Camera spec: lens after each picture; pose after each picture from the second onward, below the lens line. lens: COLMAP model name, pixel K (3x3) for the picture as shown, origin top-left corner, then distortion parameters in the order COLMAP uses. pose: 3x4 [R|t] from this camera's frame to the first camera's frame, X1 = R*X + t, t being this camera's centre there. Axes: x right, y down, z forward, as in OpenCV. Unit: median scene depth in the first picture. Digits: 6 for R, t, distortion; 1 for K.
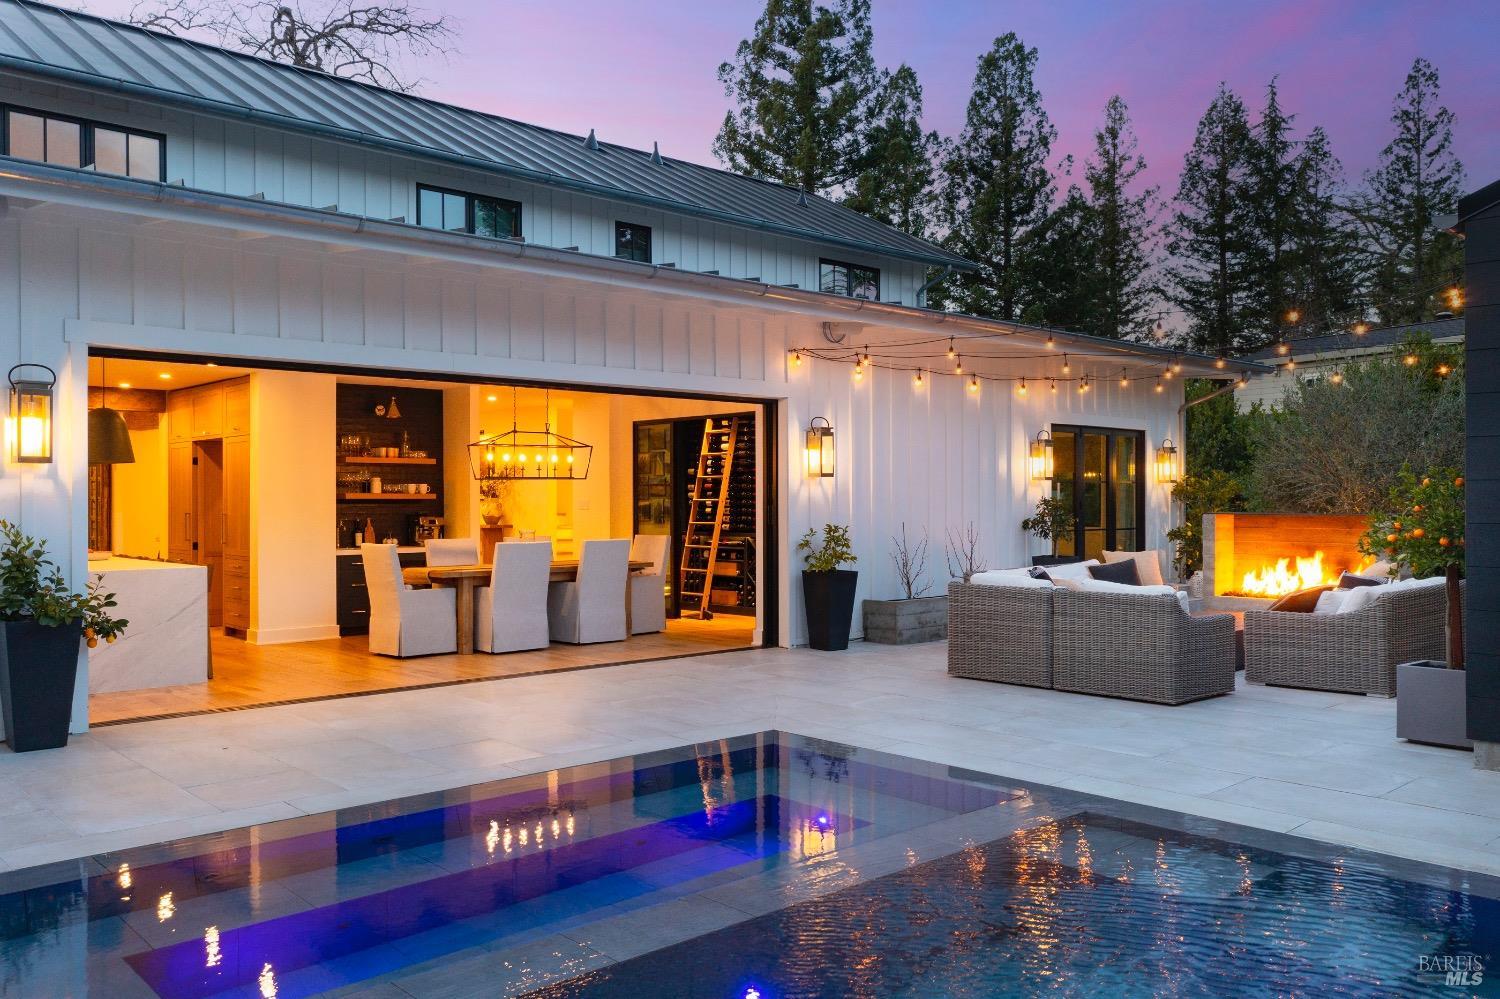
lens RADIAL K [[1194.0, 0, 749.2], [0, 1194.0, 498.1], [0, 0, 1]] dist [0.034407, -0.008468]
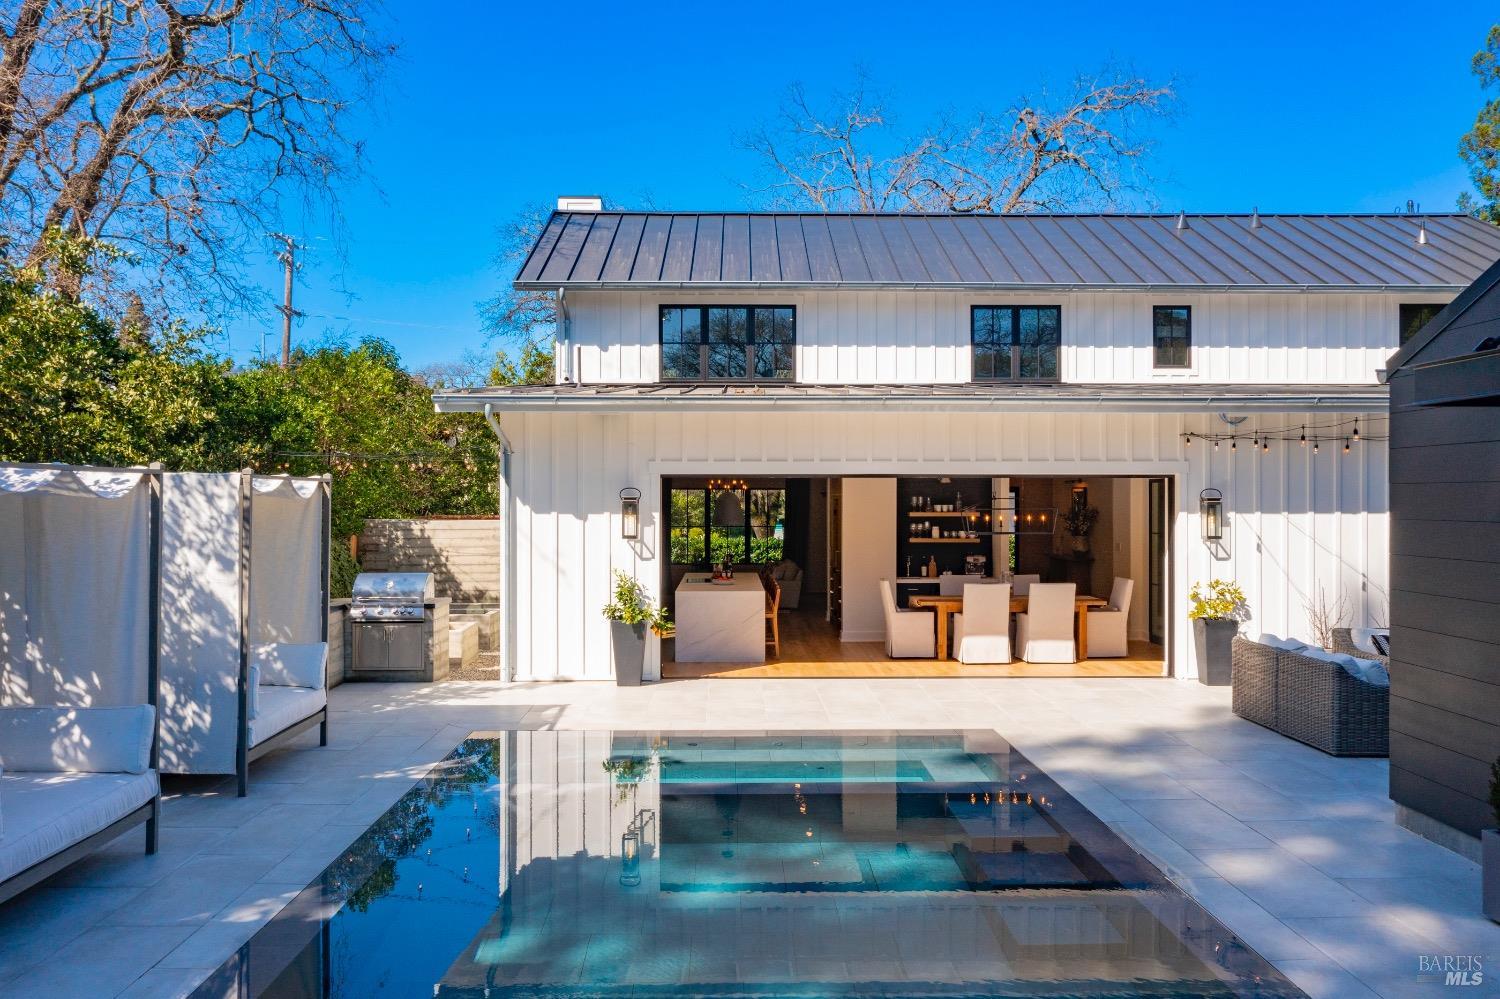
lens RADIAL K [[1194.0, 0, 749.5], [0, 1194.0, 498.6], [0, 0, 1]] dist [0.034407, -0.008468]
pose [[0.748535, 0.003571, -0.663086, 0.450640], [-0.003843, 0.999992, 0.001048, -0.051205], [0.663084, 0.001764, 0.748543, -0.173887]]
